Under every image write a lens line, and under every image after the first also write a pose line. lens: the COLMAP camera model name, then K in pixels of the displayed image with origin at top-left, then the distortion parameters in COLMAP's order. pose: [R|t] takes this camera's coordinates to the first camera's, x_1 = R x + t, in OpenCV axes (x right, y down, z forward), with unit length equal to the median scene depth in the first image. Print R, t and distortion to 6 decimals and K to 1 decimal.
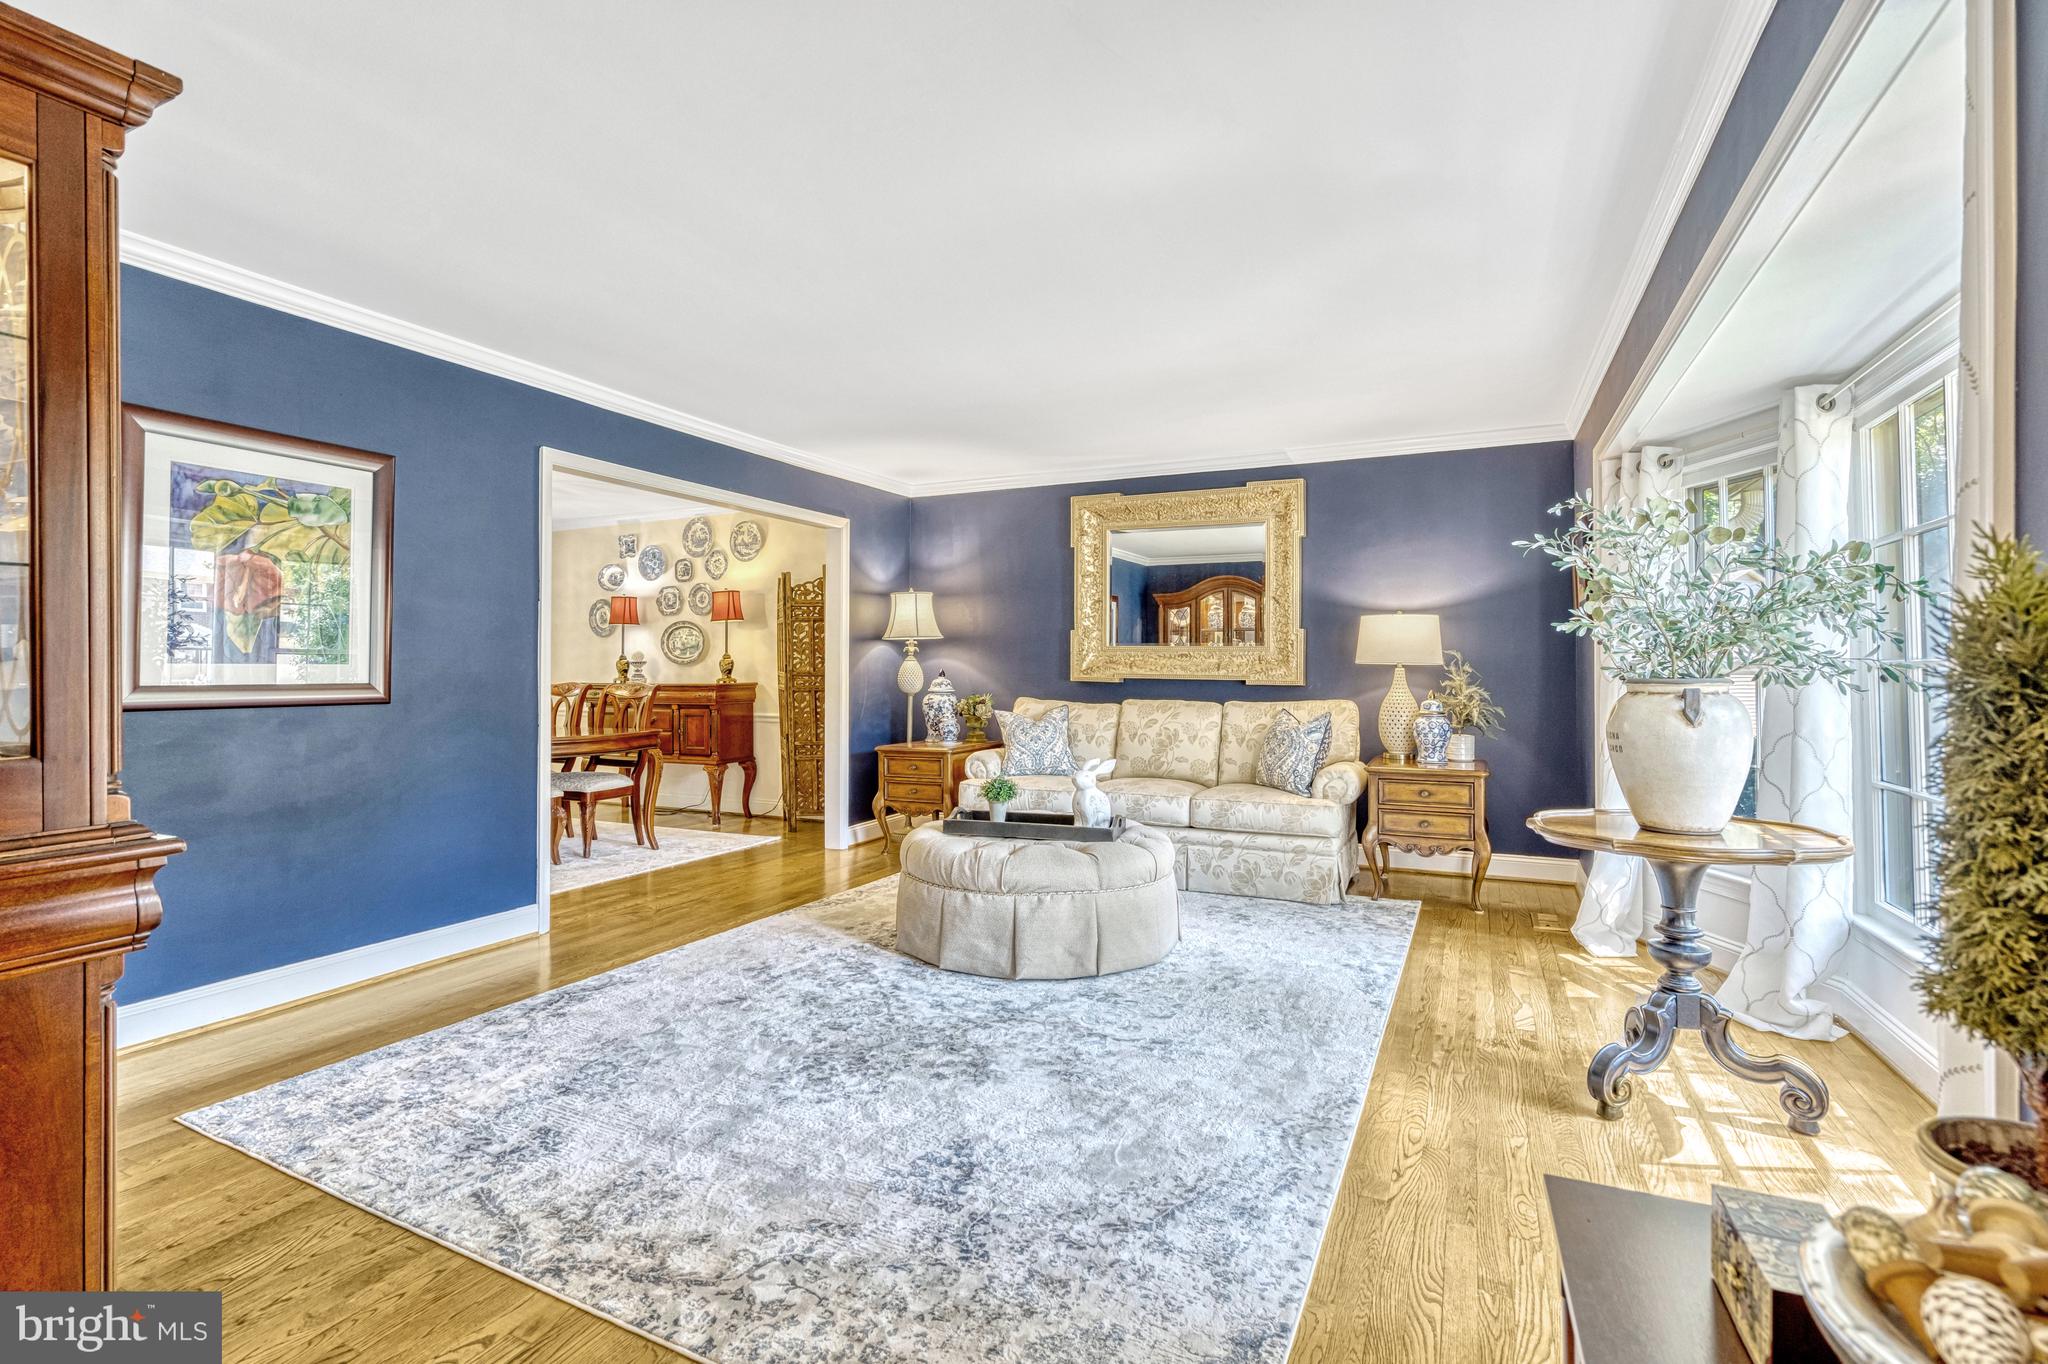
lens RADIAL K [[943.6, 0, 1027.3], [0, 943.6, 663.1], [0, 0, 1]] dist [-0.007637, 0.004126]
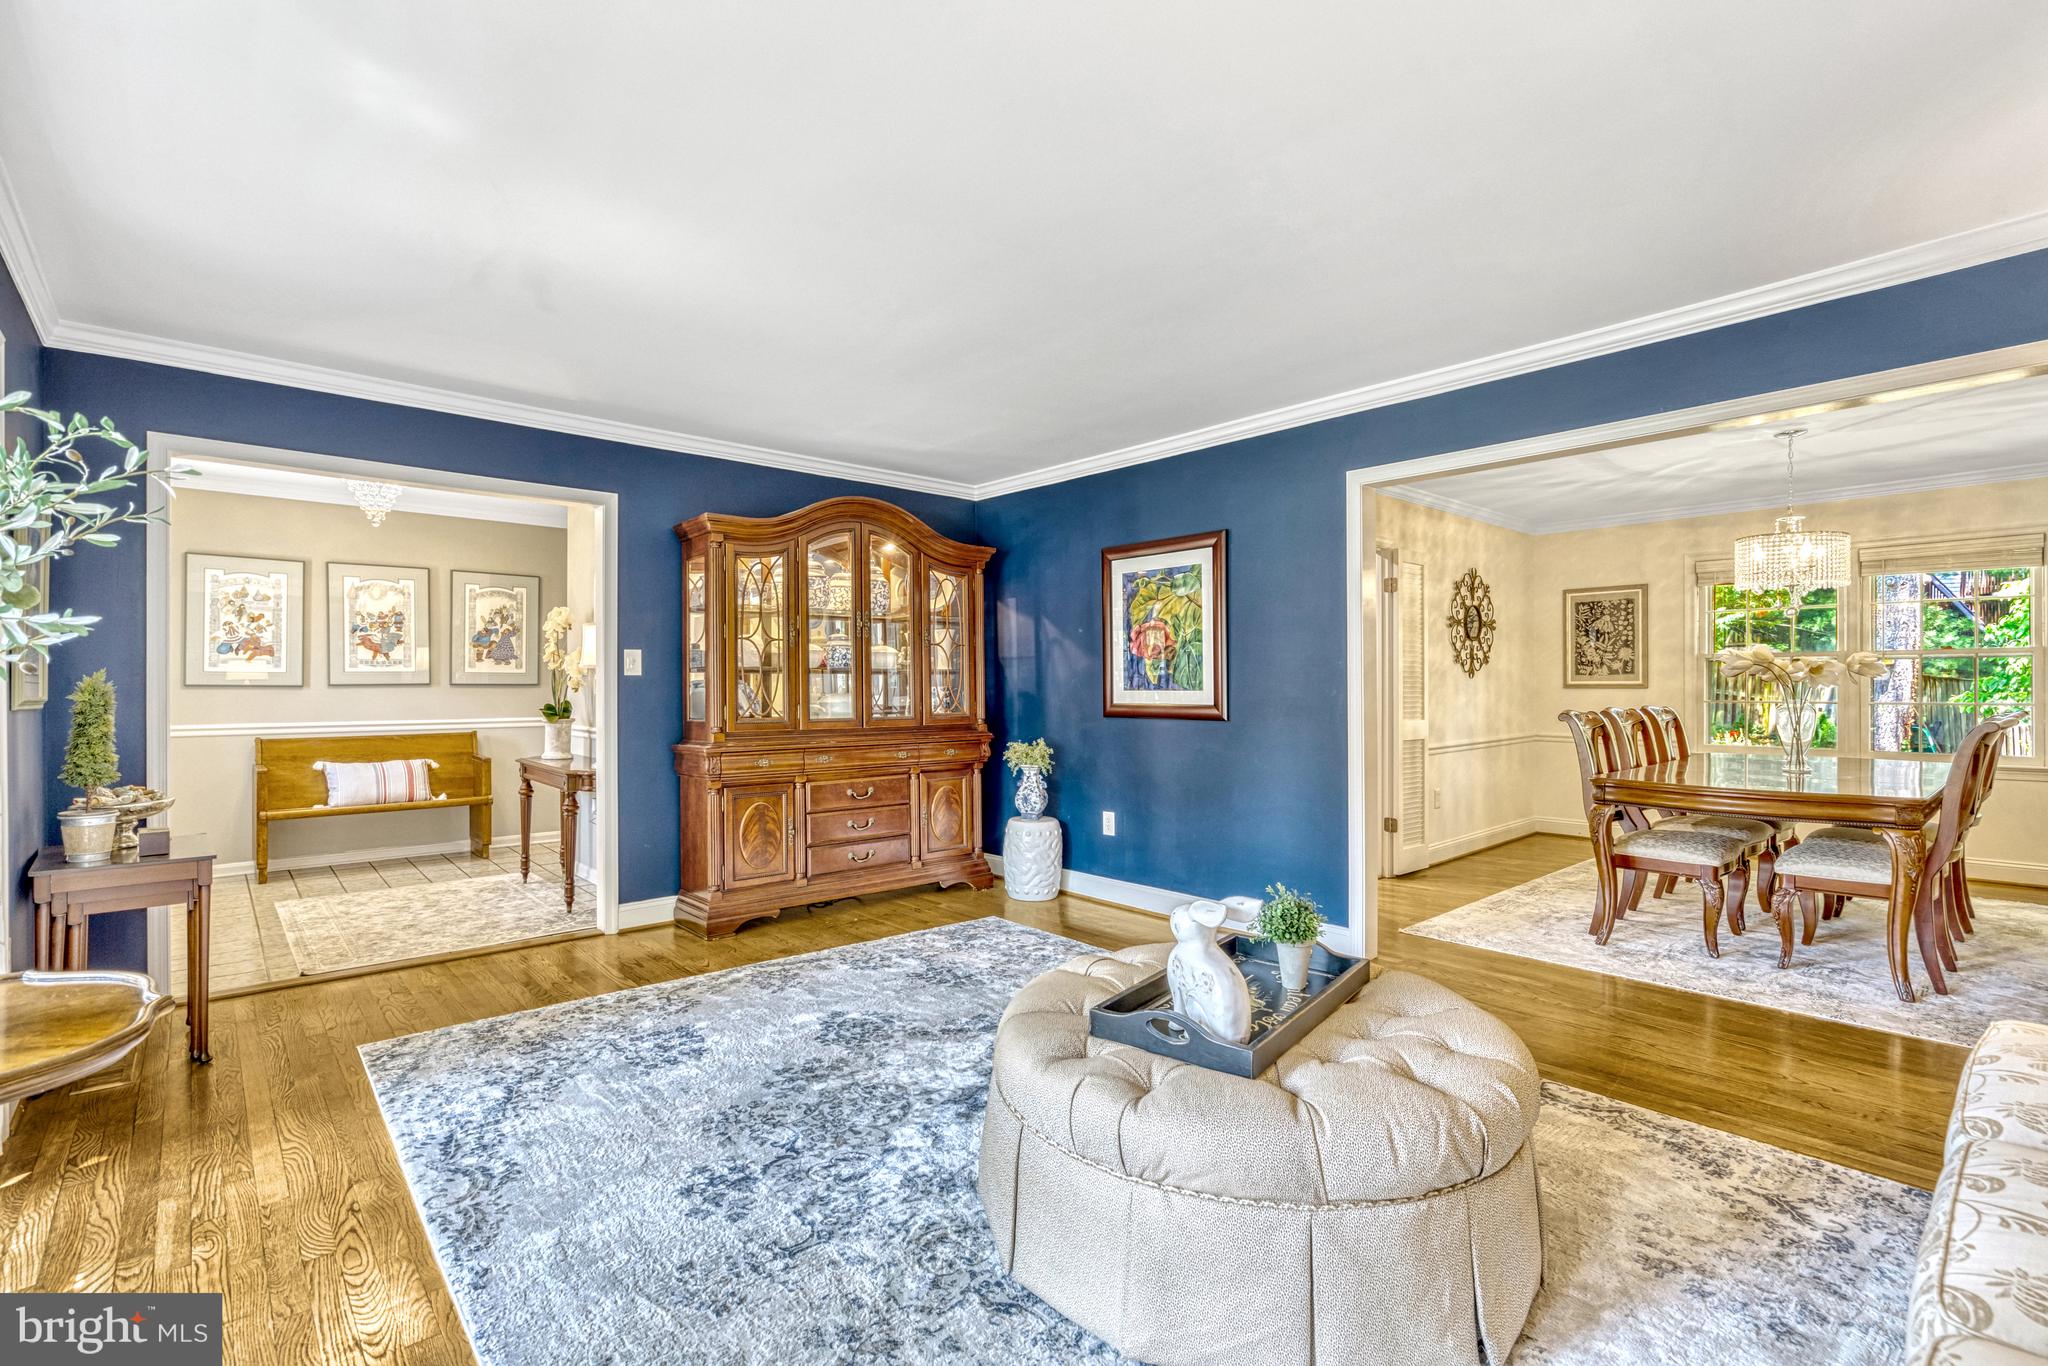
lens RADIAL K [[943.6, 0, 1018.1], [0, 943.6, 678.5], [0, 0, 1]] dist [-0.007637, 0.004126]
pose [[-0.398617, -0.006521, -0.917094, 0.463198], [0.008201, 0.999909, -0.010675, -0.002546], [0.917081, -0.011776, -0.398528, 0.920678]]
